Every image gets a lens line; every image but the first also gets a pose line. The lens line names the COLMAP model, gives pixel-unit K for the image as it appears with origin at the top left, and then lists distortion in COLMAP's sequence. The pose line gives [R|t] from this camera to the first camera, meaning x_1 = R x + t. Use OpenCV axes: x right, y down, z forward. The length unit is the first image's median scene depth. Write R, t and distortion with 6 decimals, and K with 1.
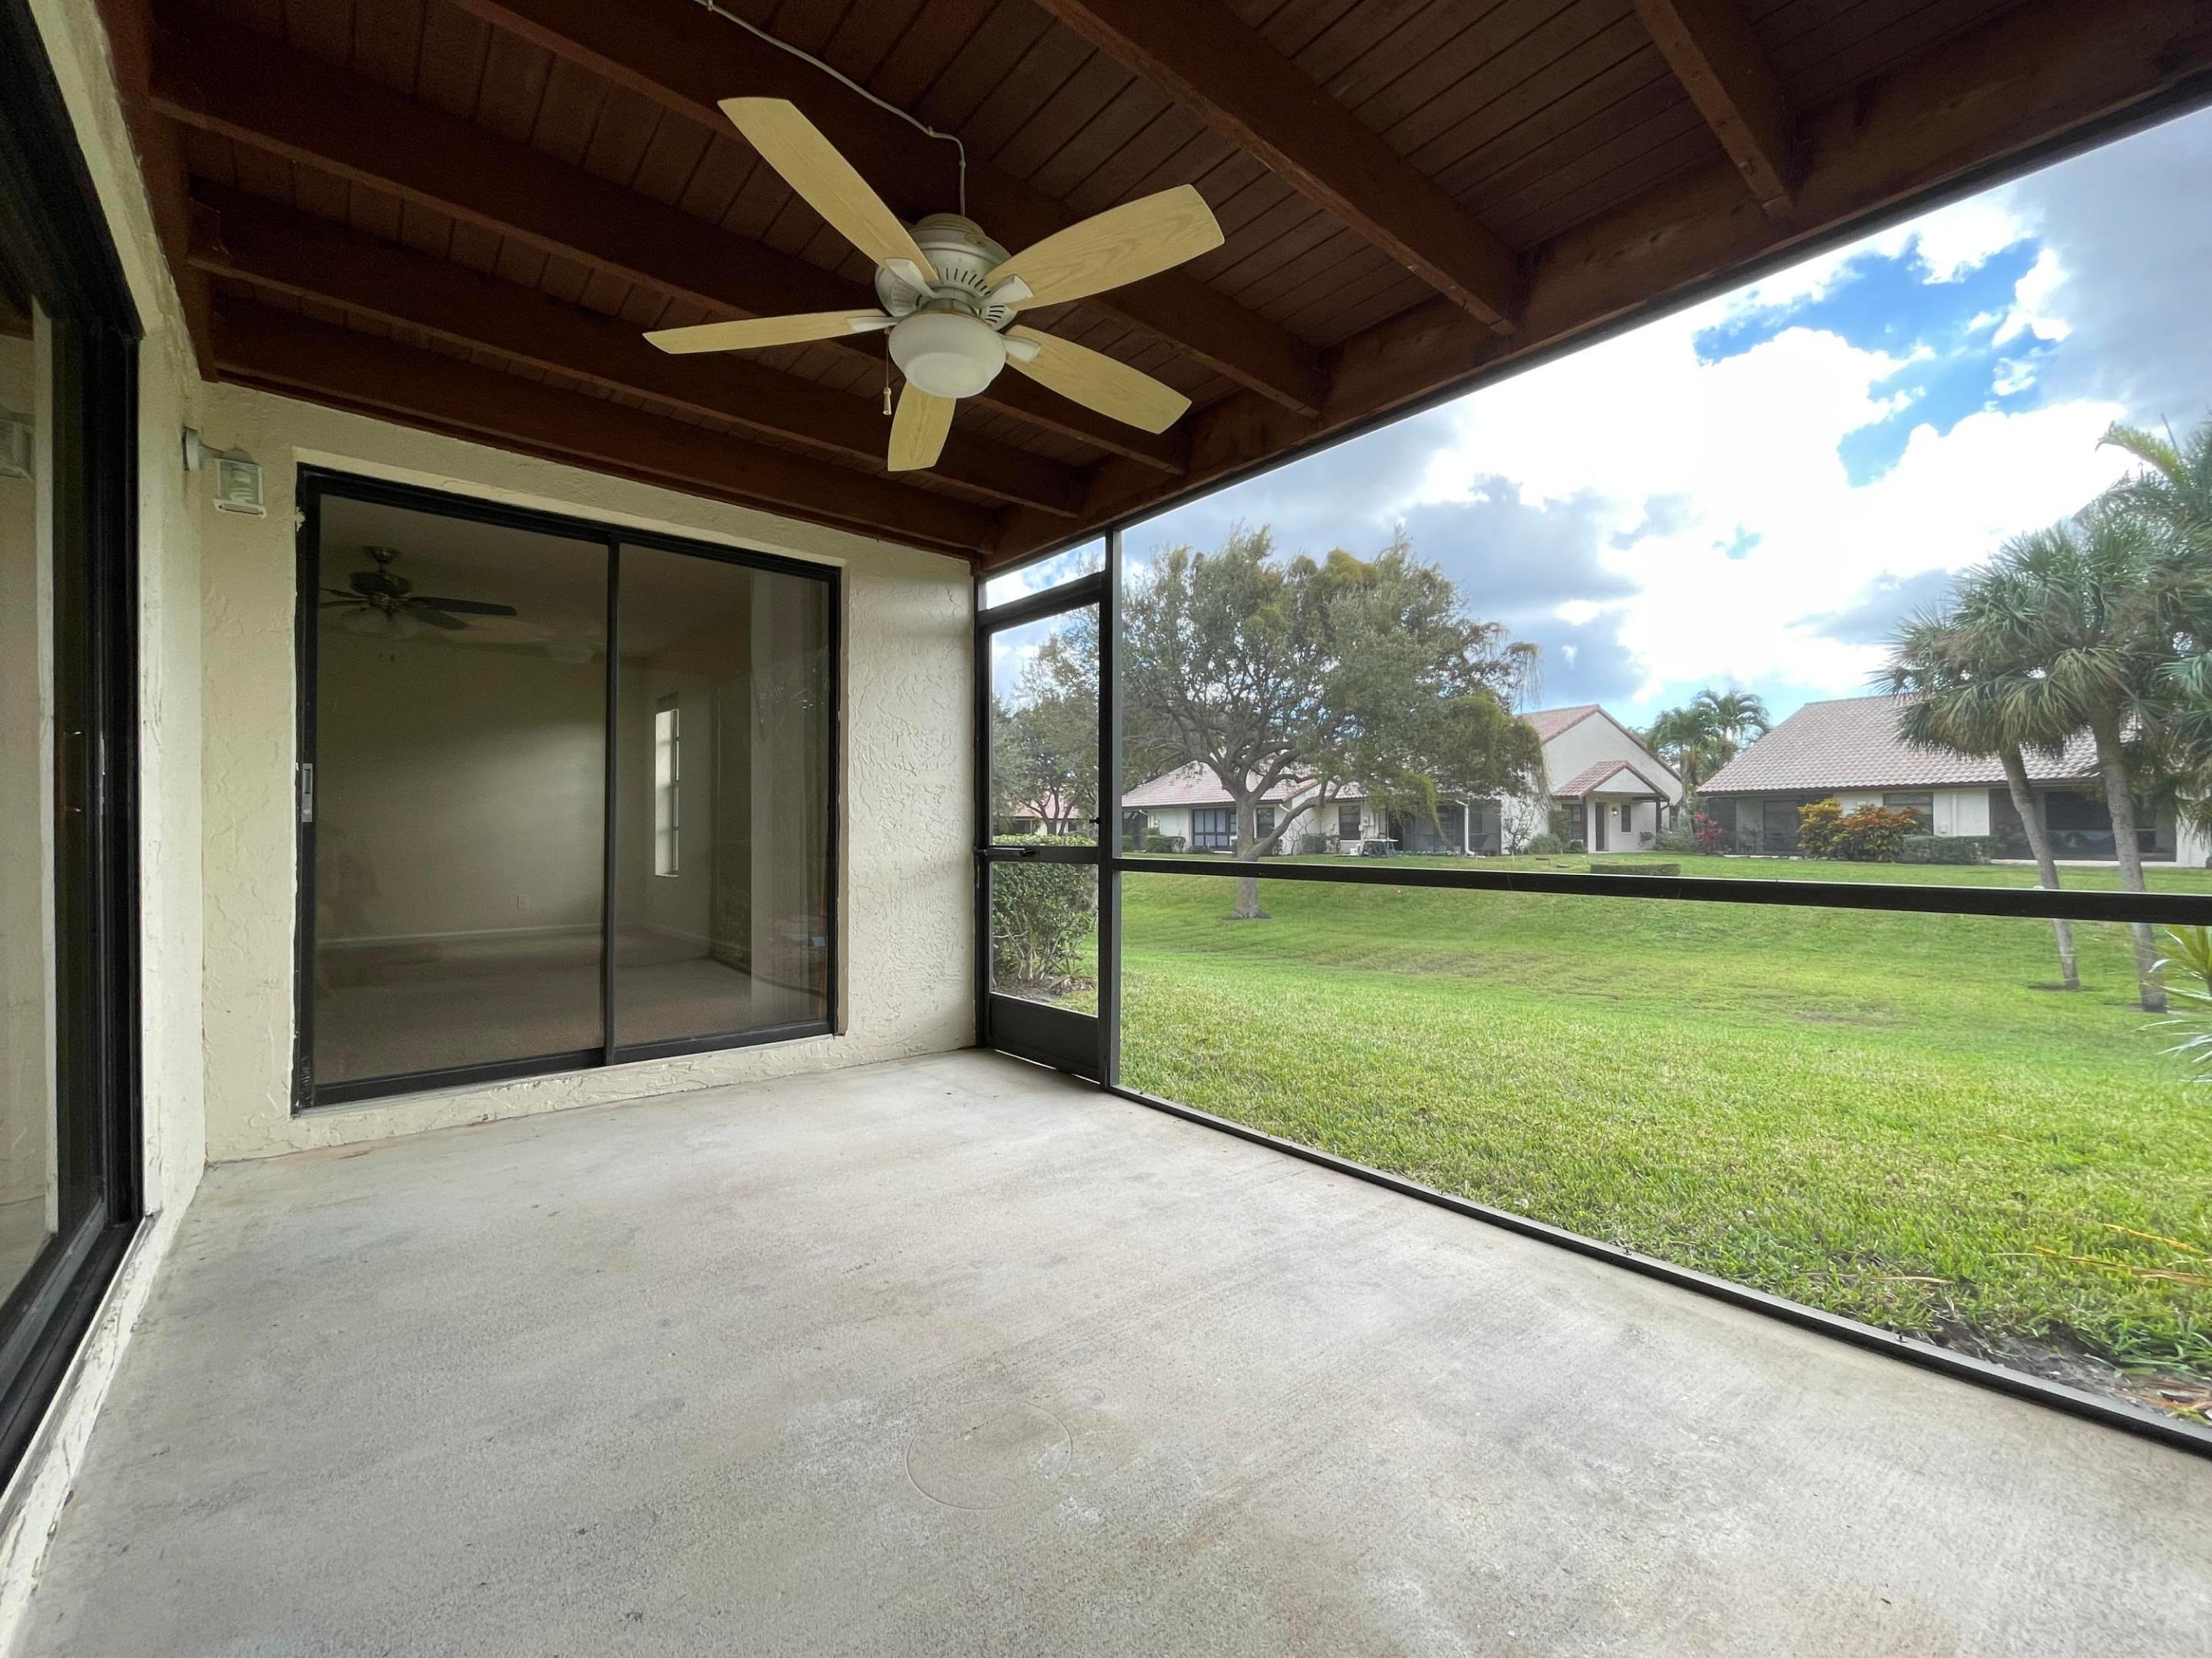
lens RADIAL K [[912.2, 0, 1093.0], [0, 912.2, 826.9], [0, 0, 1]] dist [0.000726, 0.000194]
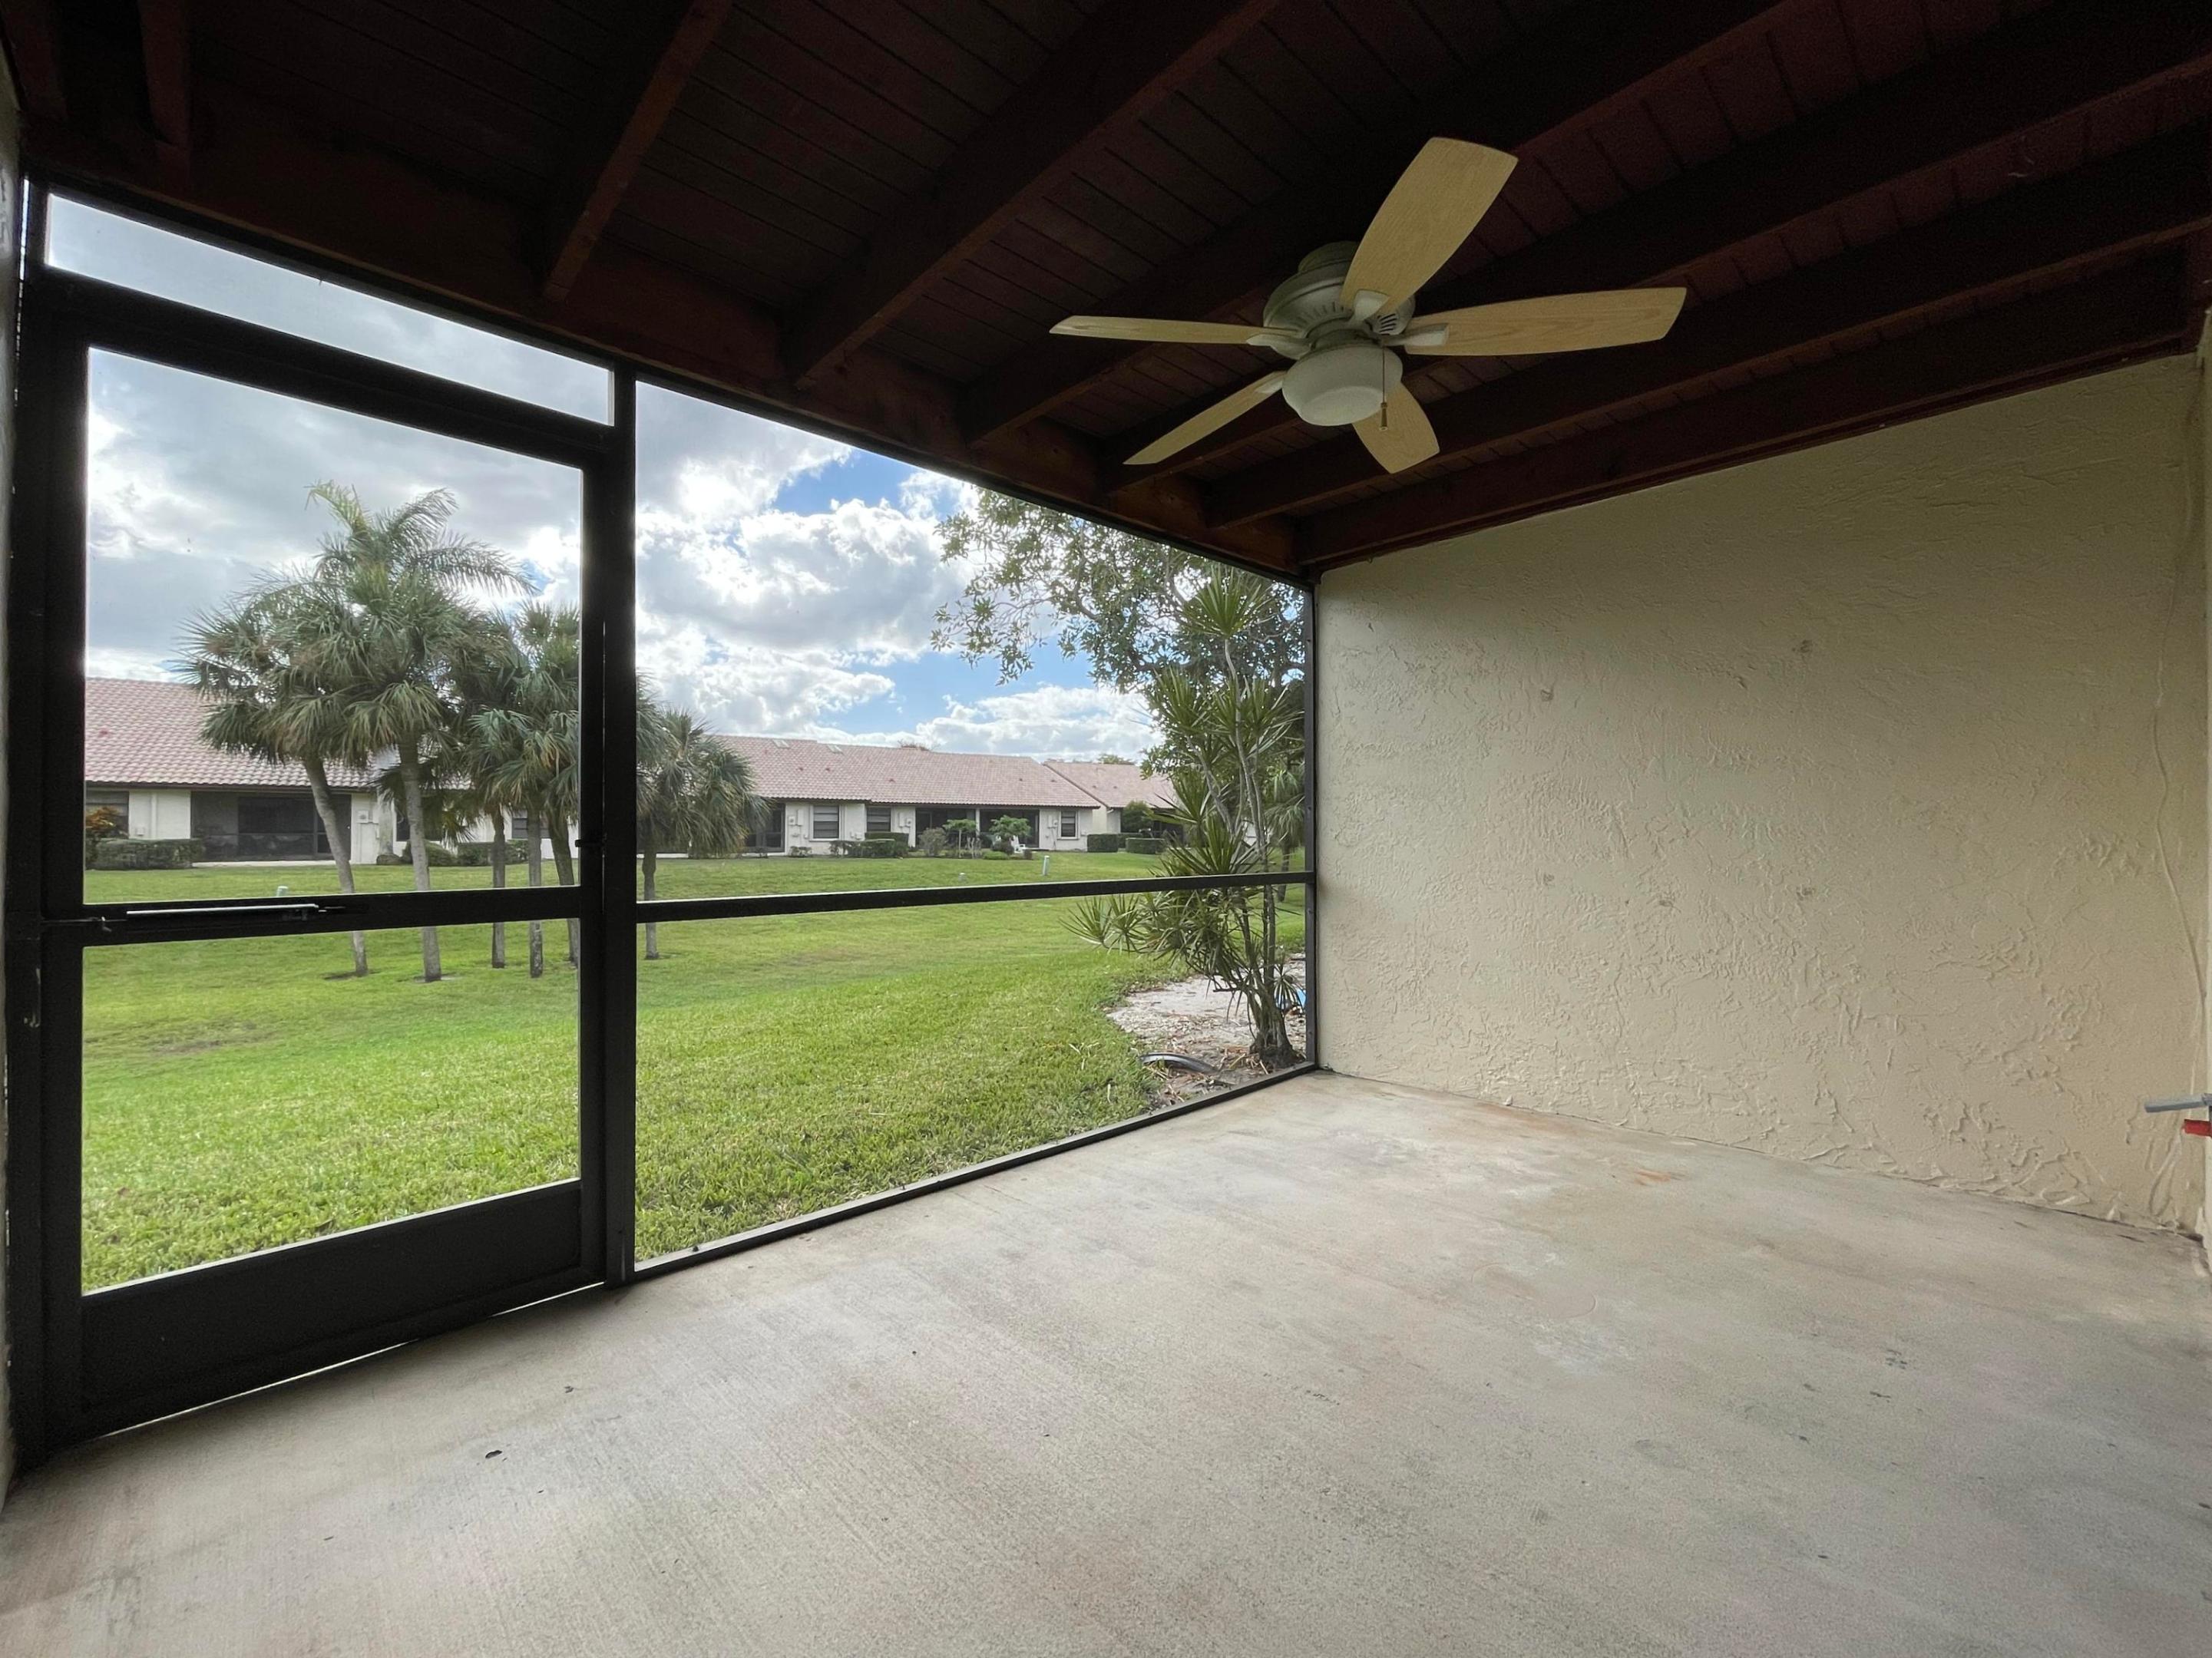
lens RADIAL K [[927.3, 0, 1097.0], [0, 927.3, 825.1], [0, 0, 1]] dist [0.001557, 0.000298]
pose [[-0.060744, 0.008304, 0.998119, -0.085267], [-0.005997, 0.999944, -0.008684, -0.002102], [-0.998135, -0.006513, -0.060690, 0.098331]]
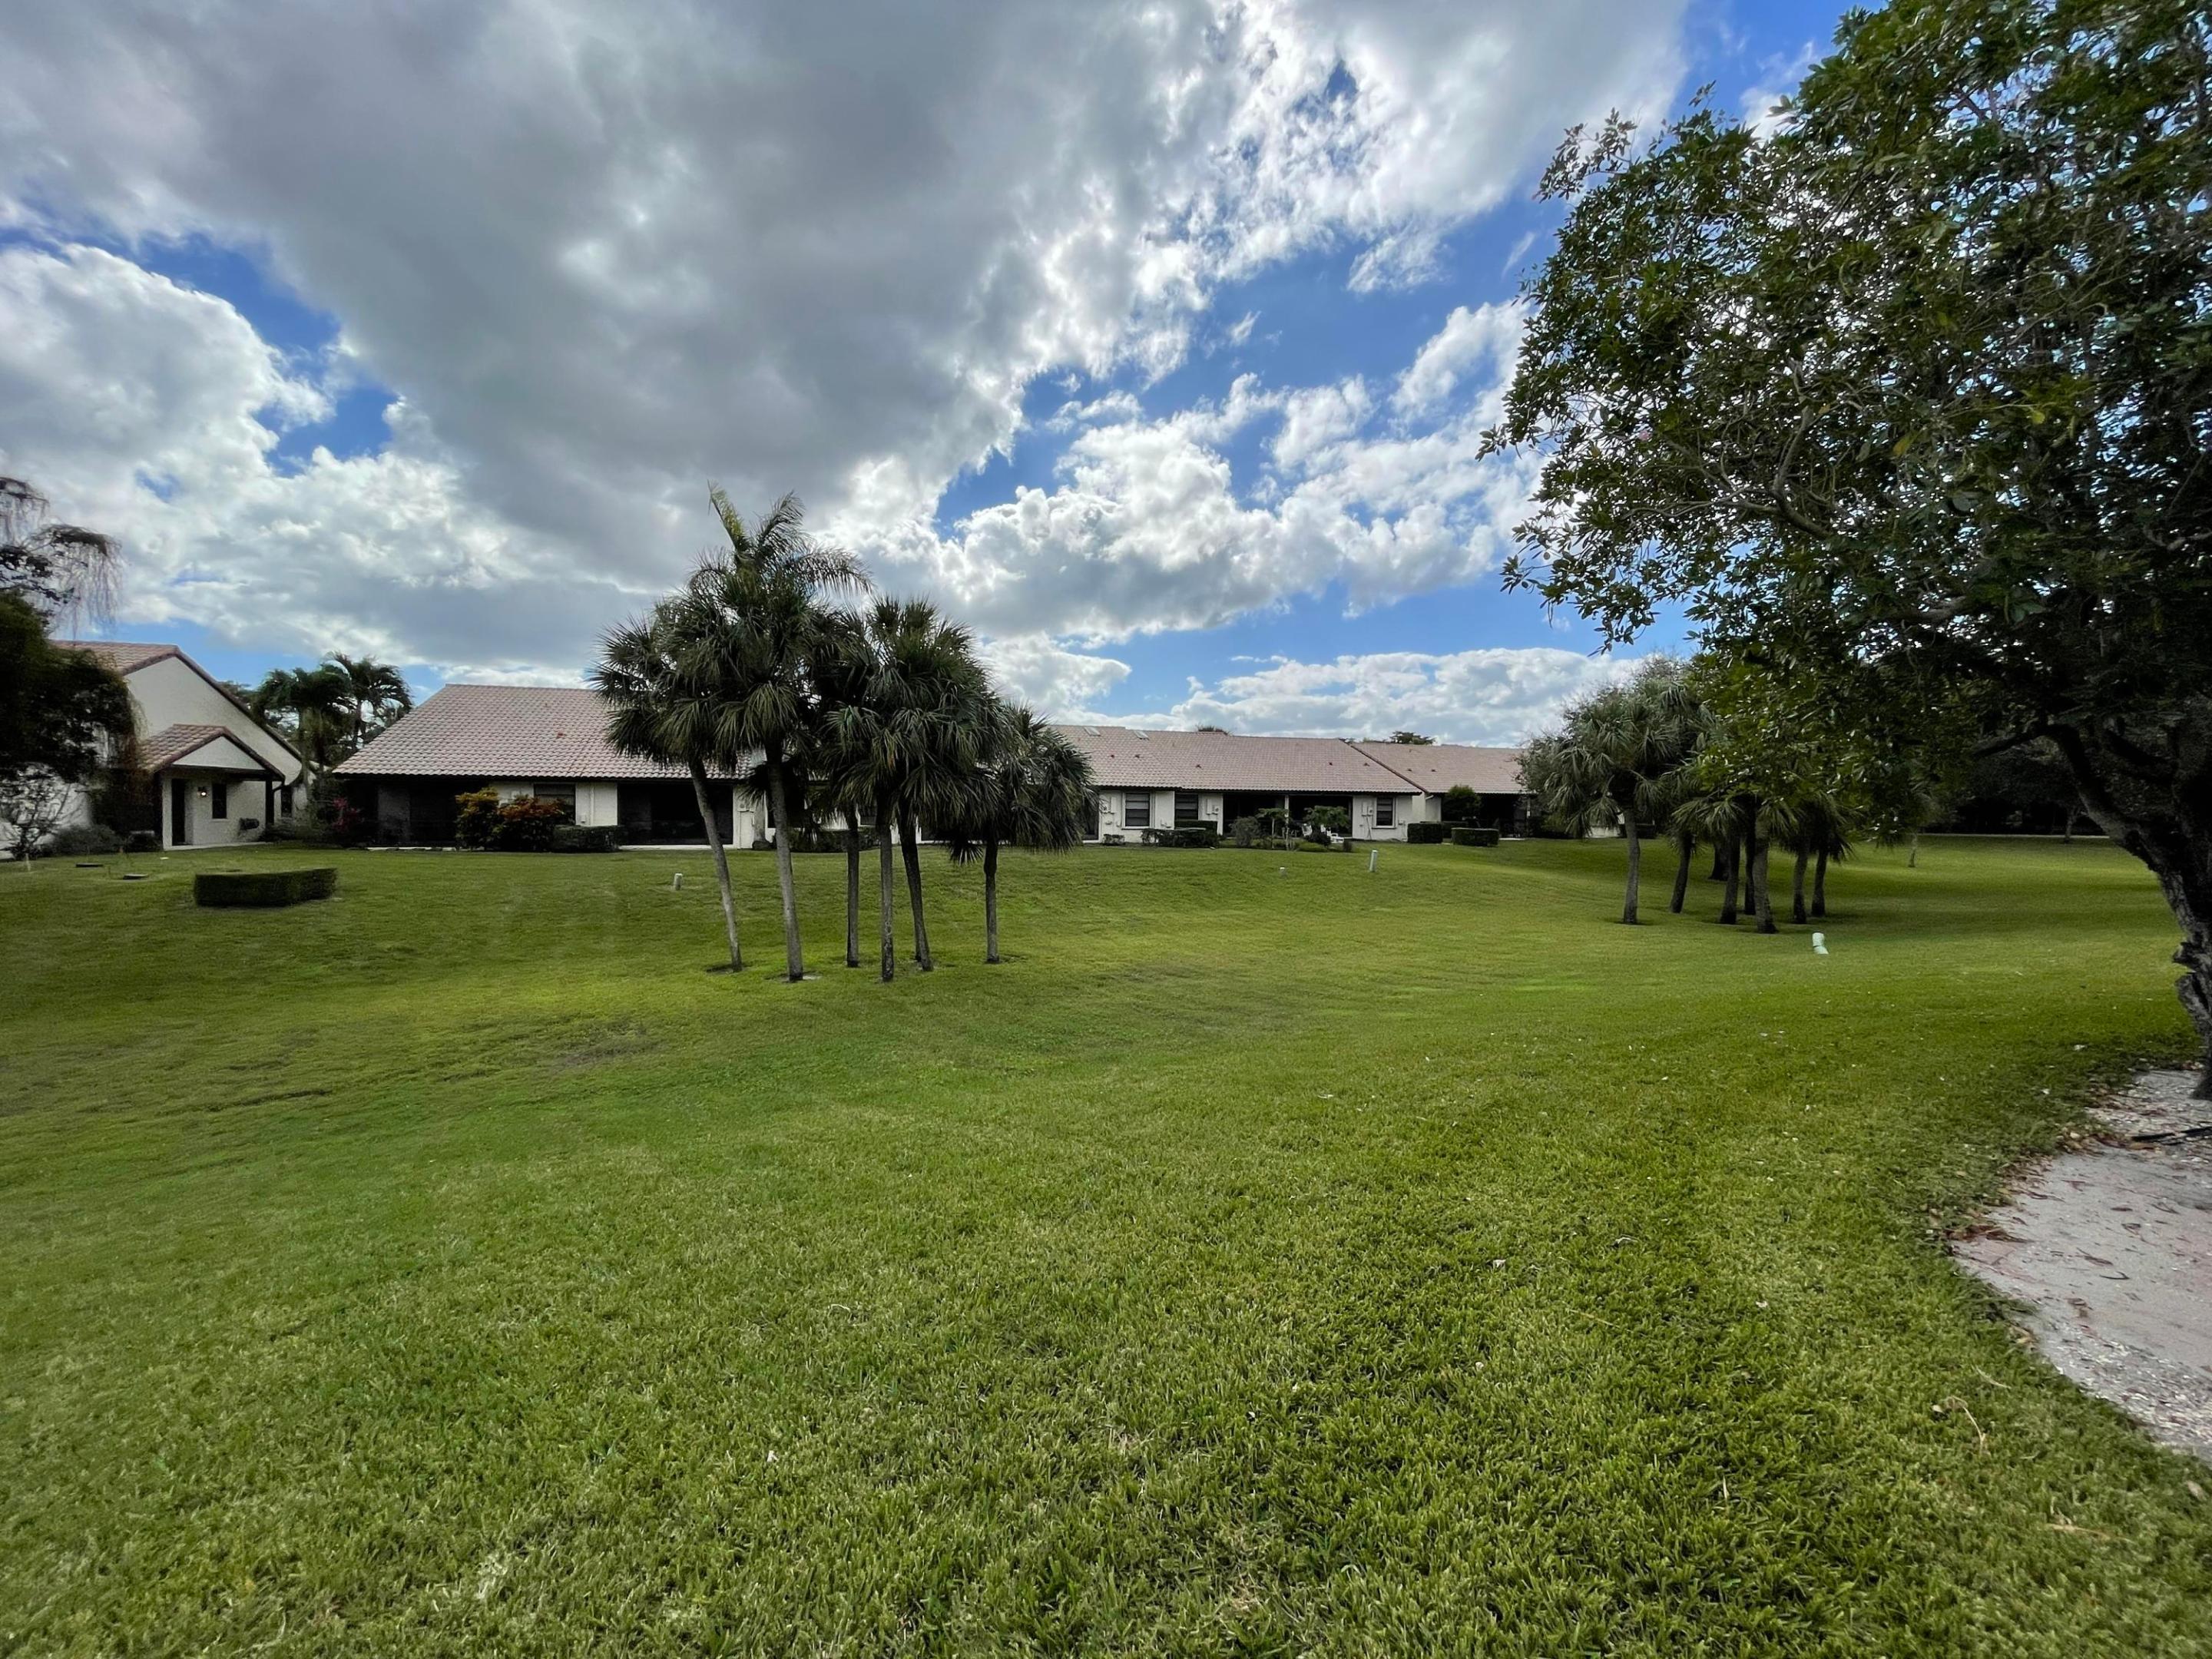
lens RADIAL K [[897.5, 0, 1100.6], [0, 897.5, 805.2], [0, 0, 1]] dist [-0.002043, 0.000139]
pose [[0.230298, 0.006039, 0.973101, 0.034469], [-0.011857, 0.999924, -0.003399, -0.020527], [-0.973048, -0.010755, 0.230352, 0.174969]]
